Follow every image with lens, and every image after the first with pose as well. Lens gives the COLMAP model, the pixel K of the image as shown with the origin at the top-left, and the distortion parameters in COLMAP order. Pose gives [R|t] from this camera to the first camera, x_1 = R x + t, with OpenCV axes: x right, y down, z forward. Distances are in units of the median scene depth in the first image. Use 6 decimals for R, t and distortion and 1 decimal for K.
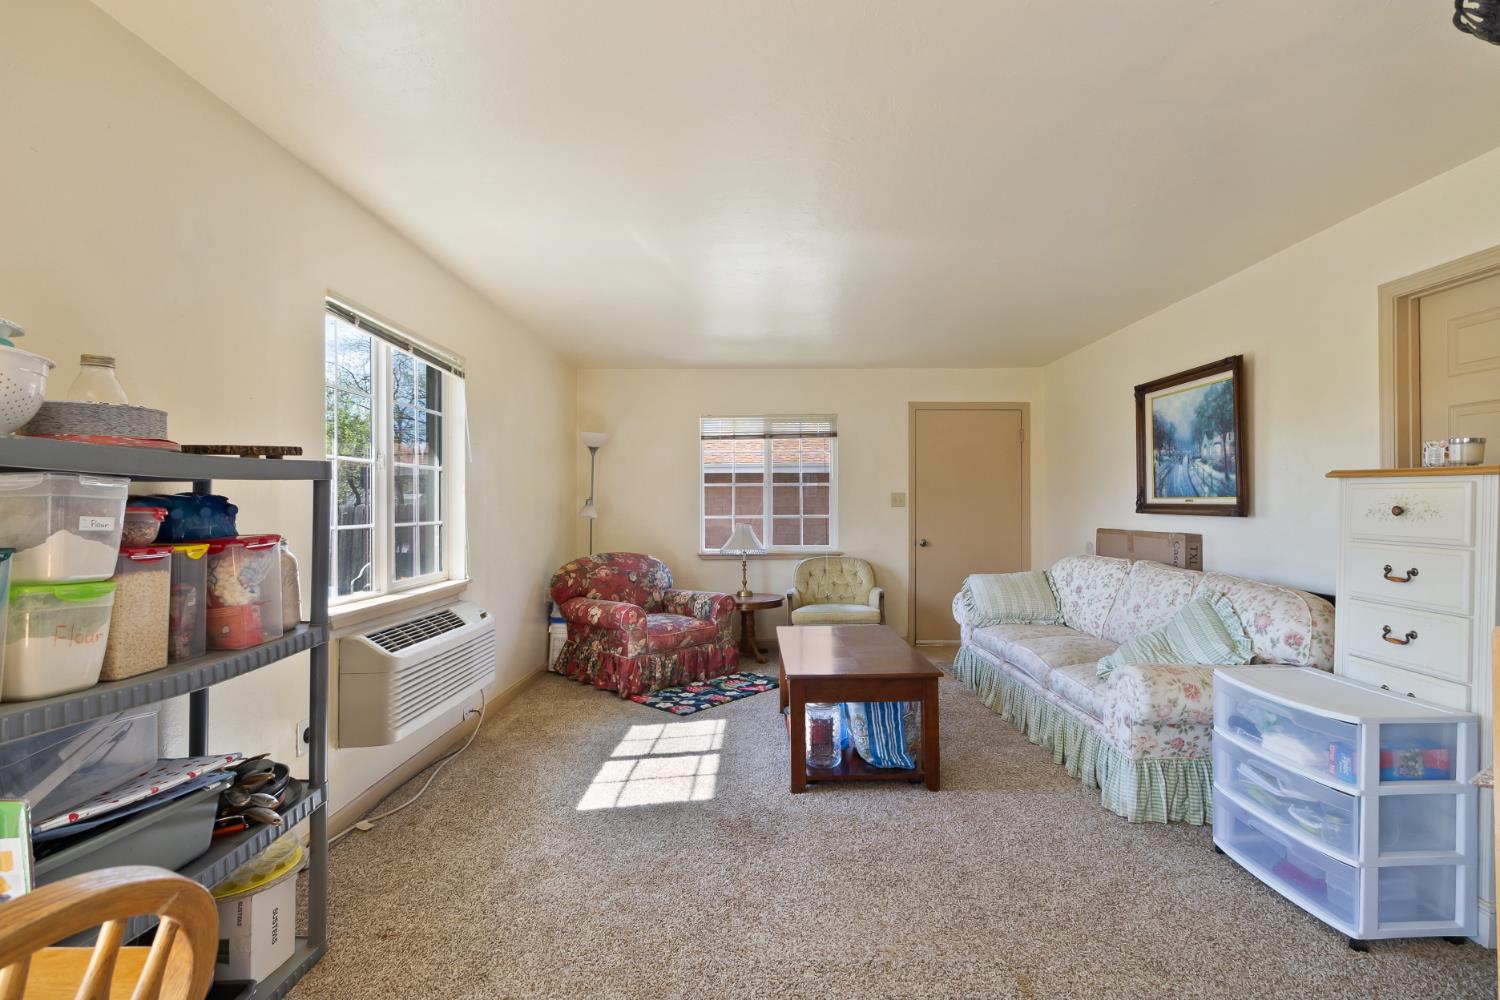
lens RADIAL K [[690.6, 0, 759.2], [0, 690.6, 488.8], [0, 0, 1]] dist [0.001592, 0.000199]
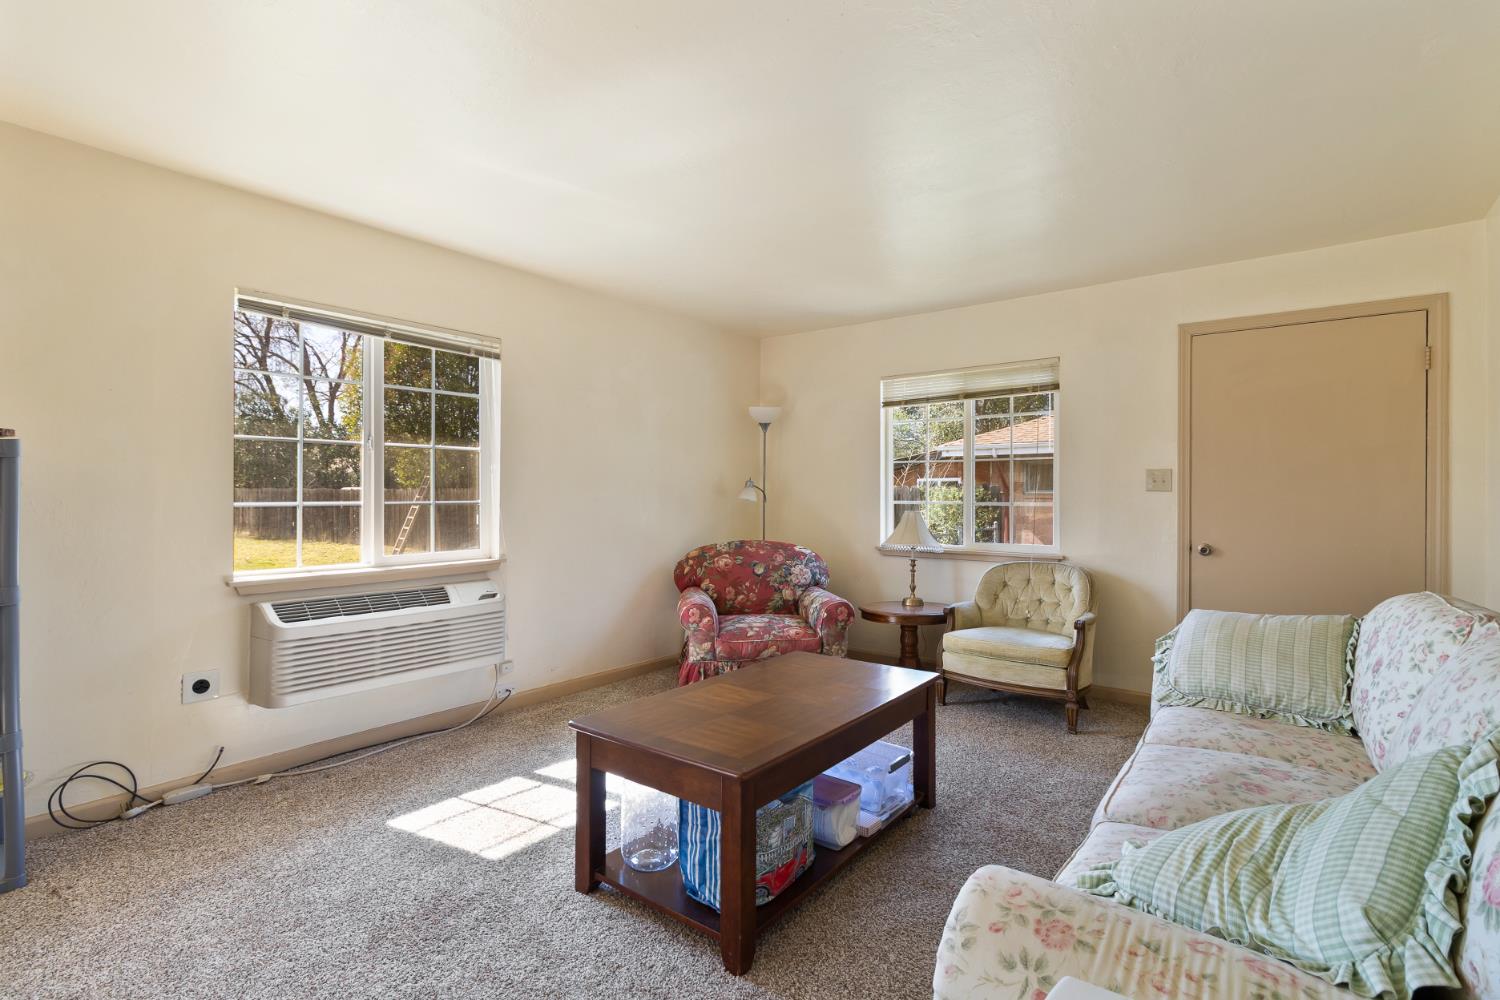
lens RADIAL K [[690.6, 0, 759.2], [0, 690.6, 488.8], [0, 0, 1]] dist [0.001592, 0.000199]
pose [[0.793431, 0.003403, -0.608650, 0.476191], [0.009325, 0.999799, 0.017747, 0.014663], [0.608588, -0.019757, 0.793240, 0.427315]]
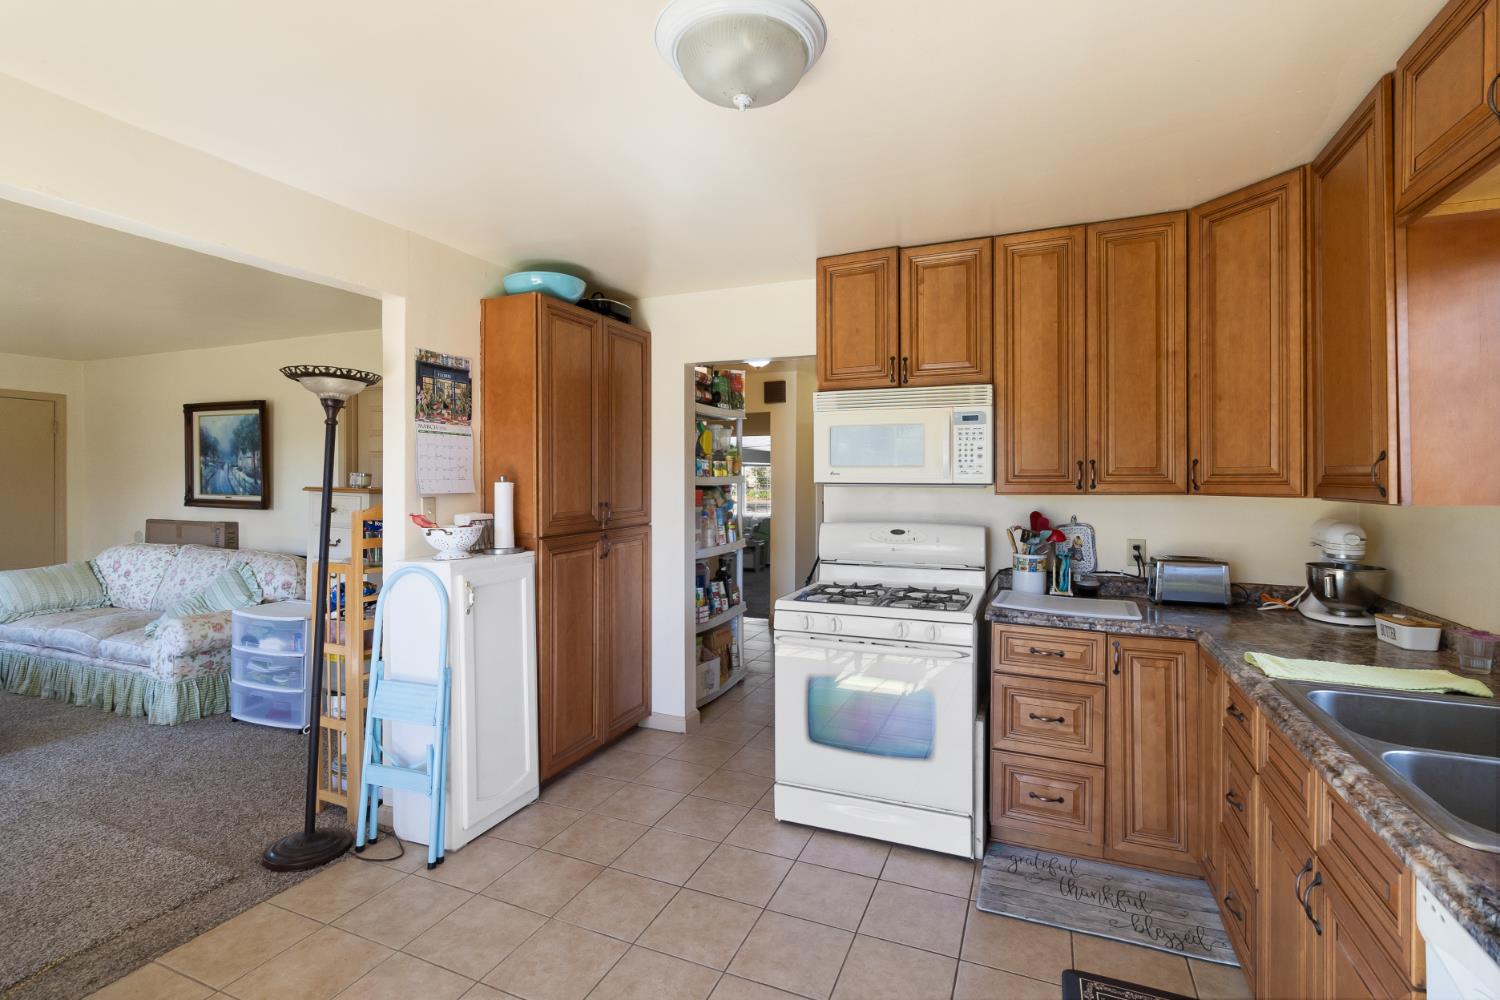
lens RADIAL K [[690.6, 0, 759.2], [0, 690.6, 488.8], [0, 0, 1]] dist [0.001592, 0.000199]
pose [[0.382055, -0.011138, 0.924072, -0.243076], [-0.026371, 0.999389, 0.022949, -0.061437], [-0.923763, -0.033137, 0.381528, -0.500913]]
